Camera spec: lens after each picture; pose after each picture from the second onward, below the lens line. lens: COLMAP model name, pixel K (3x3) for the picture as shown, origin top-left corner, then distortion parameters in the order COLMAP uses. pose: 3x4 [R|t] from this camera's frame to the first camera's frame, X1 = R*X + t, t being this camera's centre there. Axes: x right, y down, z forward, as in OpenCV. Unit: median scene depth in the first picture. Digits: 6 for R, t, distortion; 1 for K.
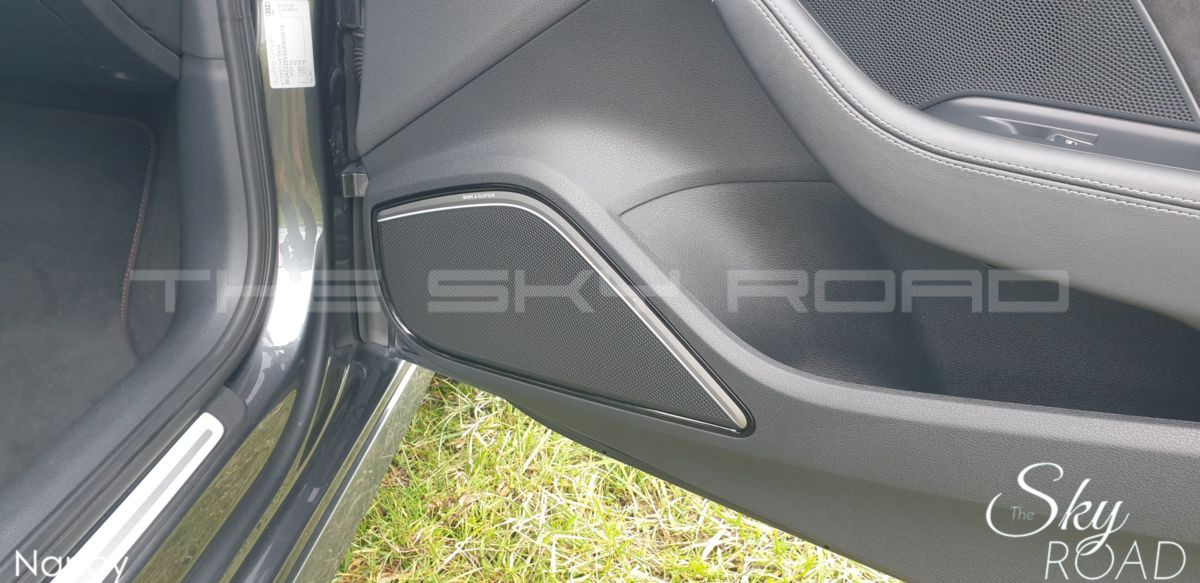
lens RADIAL K [[955.7, 0, 600.3], [0, 955.7, 282.0], [0, 0, 1]] dist [0.033438, -0.005963]
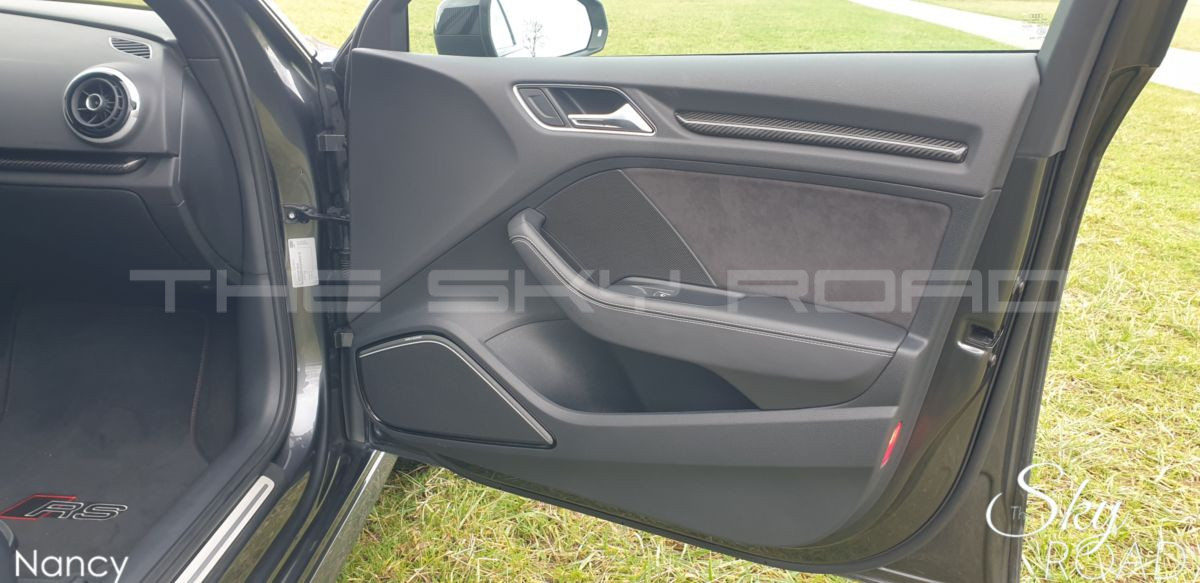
lens RADIAL K [[955.7, 0, 596.6], [0, 955.7, 286.9], [0, 0, 1]] dist [0.033438, -0.005963]
pose [[0.996555, -0.070329, 0.043960, 0.101465], [0.076033, 0.986432, -0.145505, 0.072524], [-0.033130, 0.148347, 0.988380, -0.579717]]
